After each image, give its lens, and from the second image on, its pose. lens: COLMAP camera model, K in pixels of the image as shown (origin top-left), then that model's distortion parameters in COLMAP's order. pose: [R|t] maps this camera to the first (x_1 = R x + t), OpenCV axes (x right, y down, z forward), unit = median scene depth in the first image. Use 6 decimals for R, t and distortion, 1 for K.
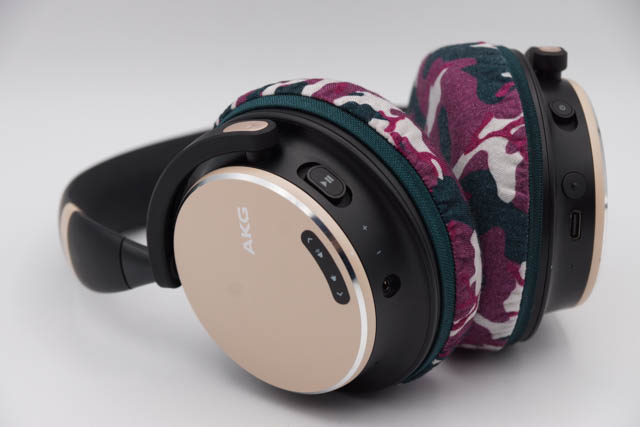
lens RADIAL K [[2008.6, 0, 320.0], [0, 2008.6, 213.5], [0, 0, 1]] dist [0.172411, 1.202510]
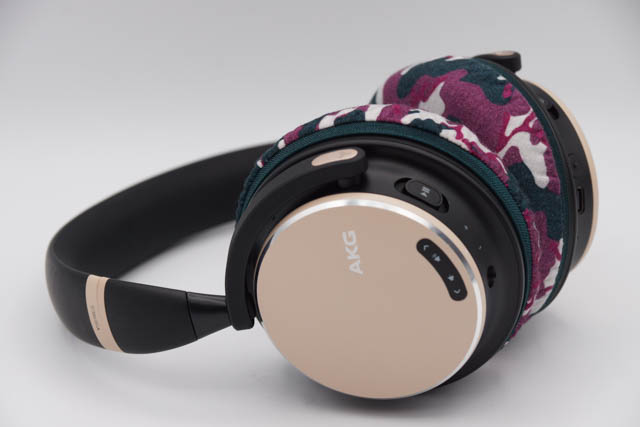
lens RADIAL K [[2008.6, 0, 320.0], [0, 2008.6, 213.5], [0, 0, 1]] dist [0.172411, 1.202510]
pose [[0.905594, -0.175118, 0.386308, -0.458578], [0.191494, 0.981486, -0.003986, -0.010983], [-0.378458, 0.077585, 0.922361, 0.022306]]
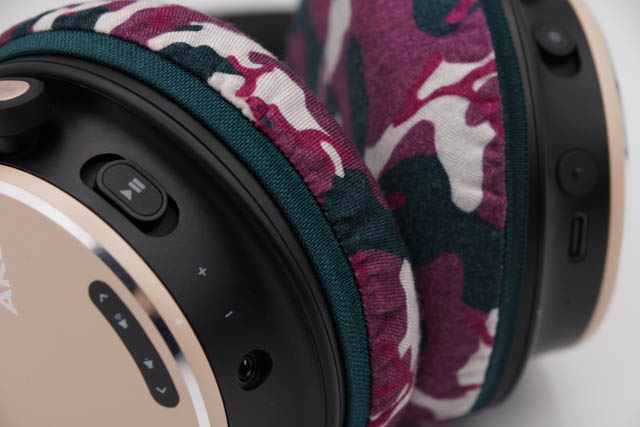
lens RADIAL K [[2008.6, 0, 320.0], [0, 2008.6, 213.5], [0, 0, 1]] dist [0.172411, 1.202510]
pose [[0.997517, -0.016322, -0.068510, 0.091771], [0.020548, 0.997899, 0.061448, -0.041439], [0.067363, -0.062703, 0.995756, 0.439299]]
